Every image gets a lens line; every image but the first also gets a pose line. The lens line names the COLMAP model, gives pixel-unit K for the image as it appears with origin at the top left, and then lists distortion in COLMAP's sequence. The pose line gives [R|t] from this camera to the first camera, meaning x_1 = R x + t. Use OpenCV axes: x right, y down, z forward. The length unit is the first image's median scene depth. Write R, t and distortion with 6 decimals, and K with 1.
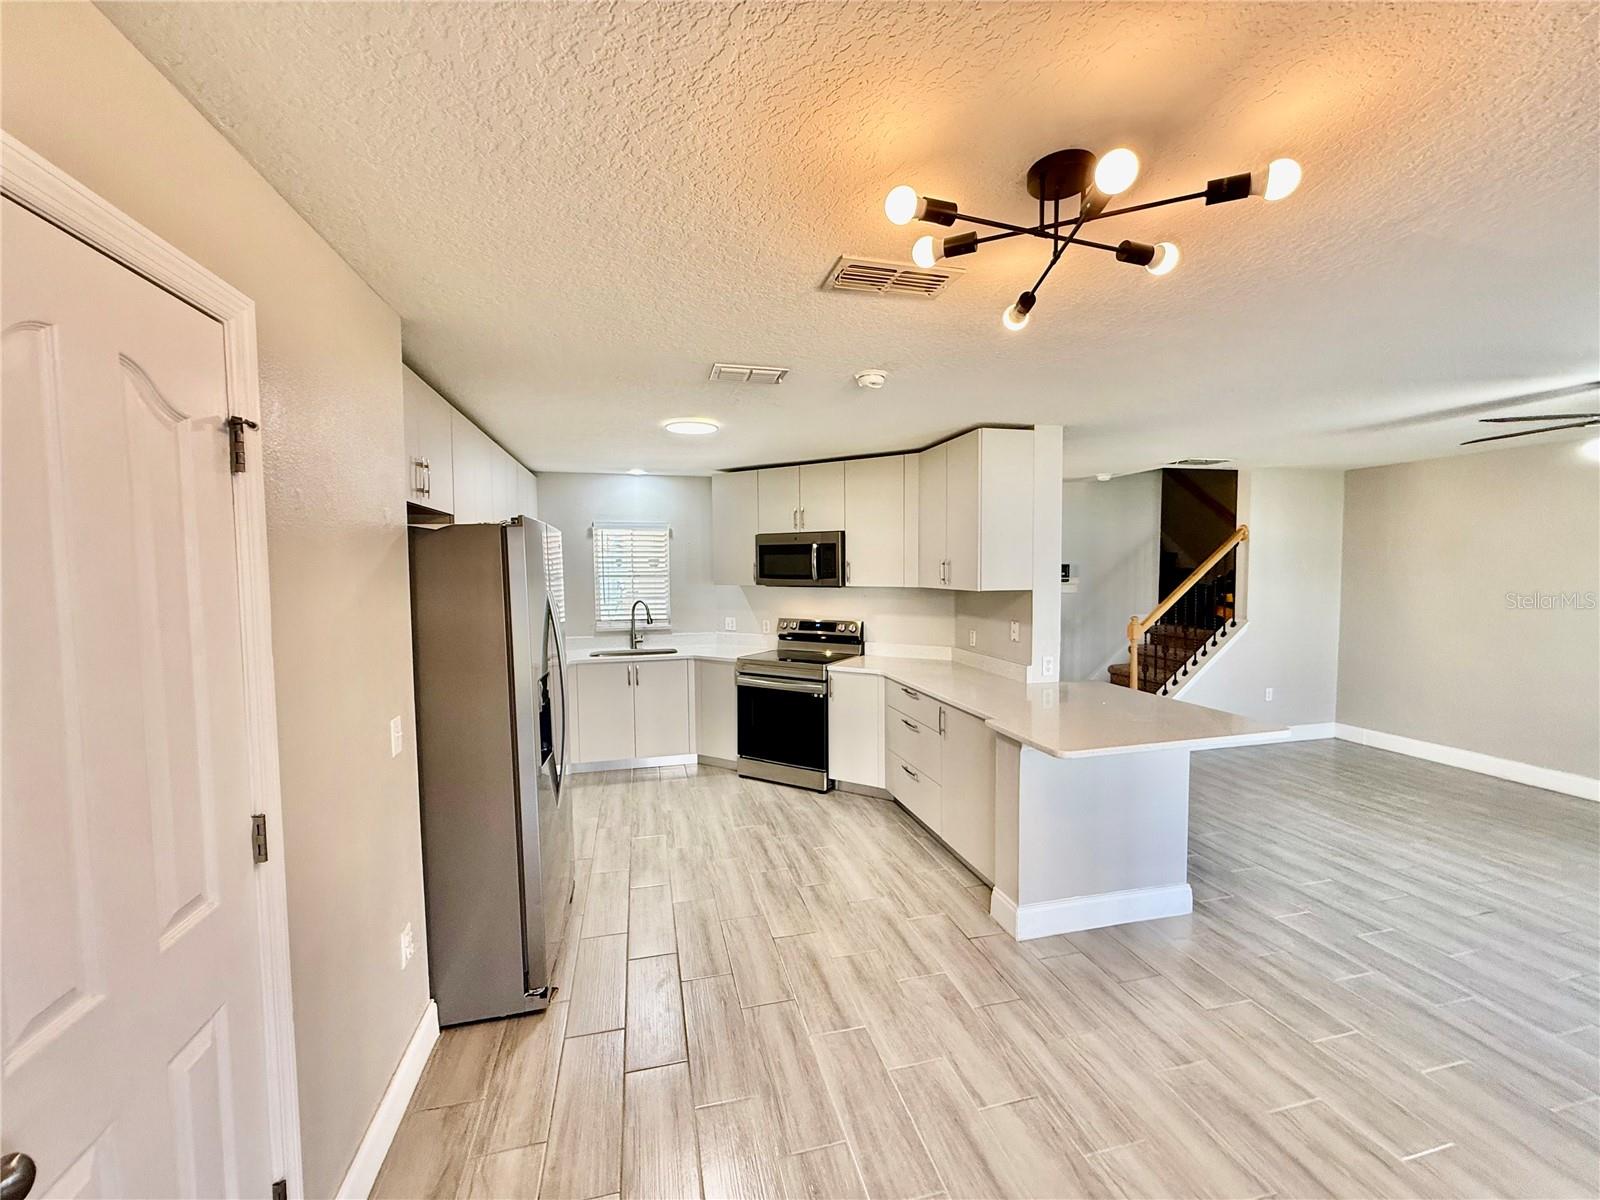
lens RADIAL K [[636.8, 0, 795.9], [0, 636.8, 601.3], [0, 0, 1]] dist [0.002365, -0.001088]
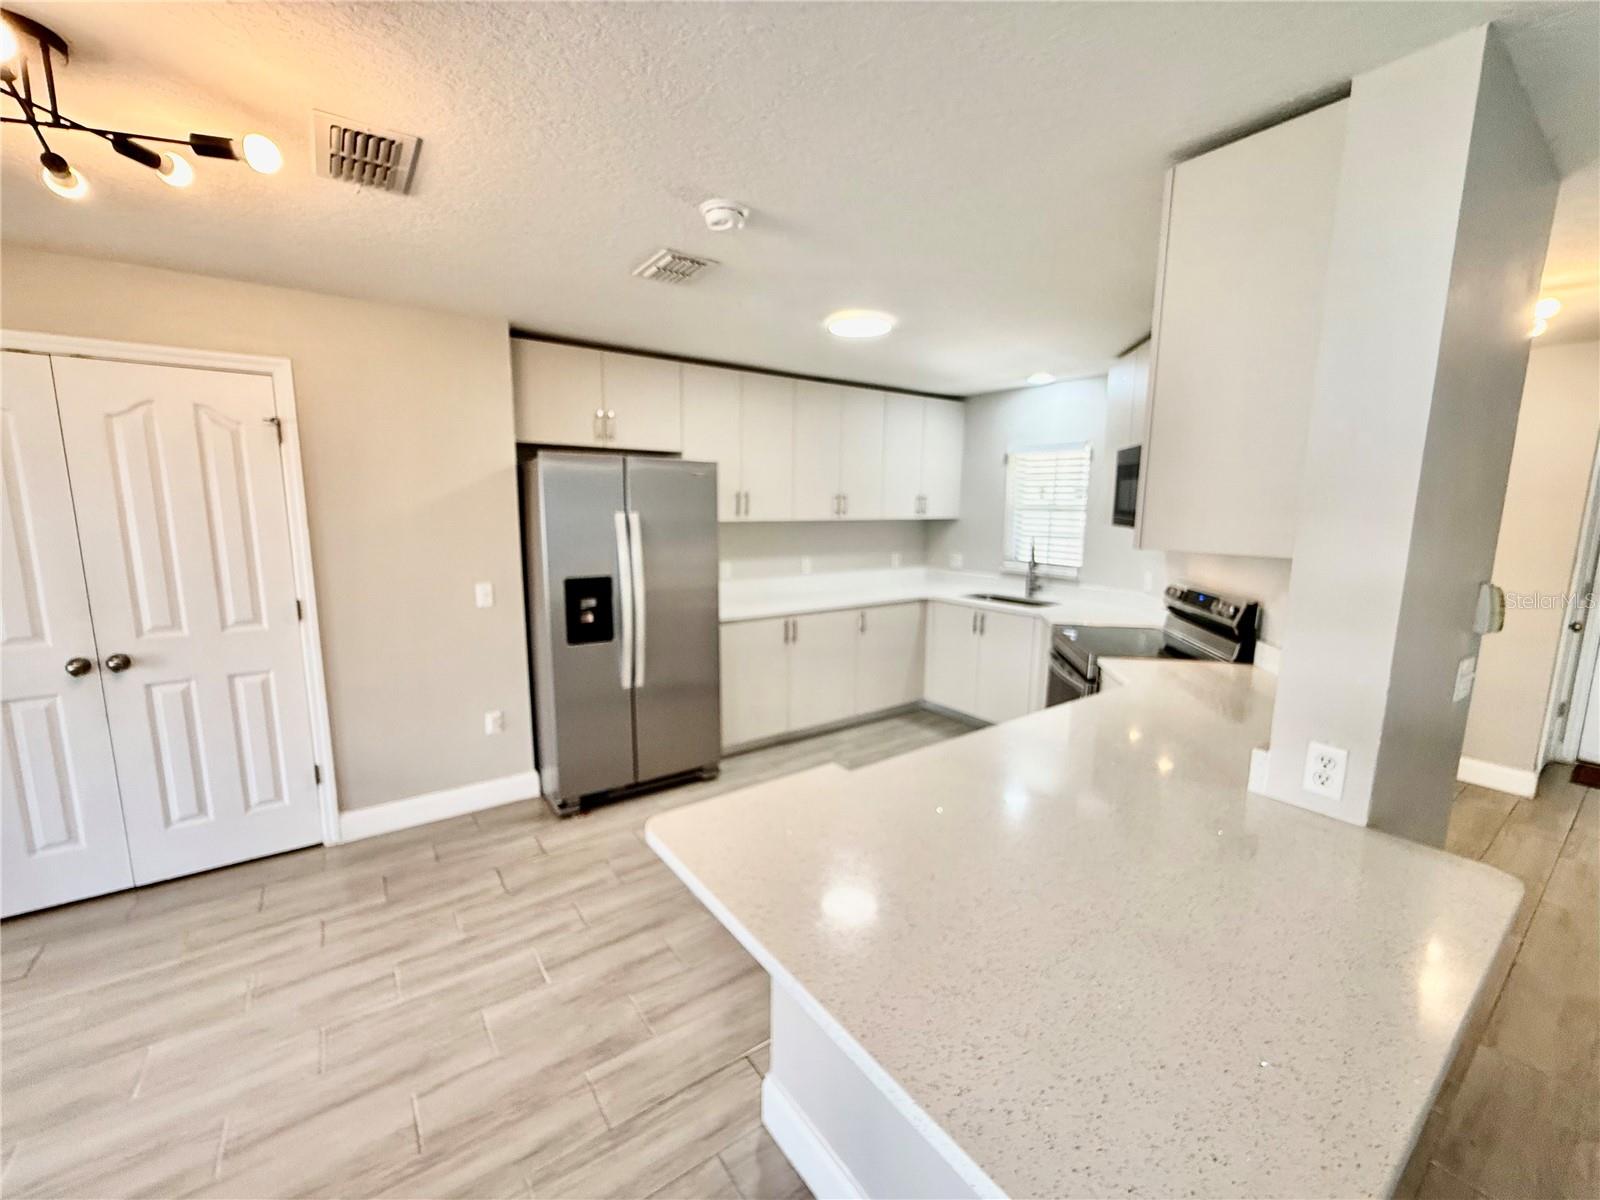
lens RADIAL K [[636.8, 0, 799.1], [0, 636.8, 605.8], [0, 0, 1]] dist [0.002365, -0.001088]
pose [[0.375682, 0.160368, -0.912768, 0.604720], [-0.062791, 0.987056, 0.147575, -0.027880], [0.924619, 0.001873, 0.380889, 0.580009]]
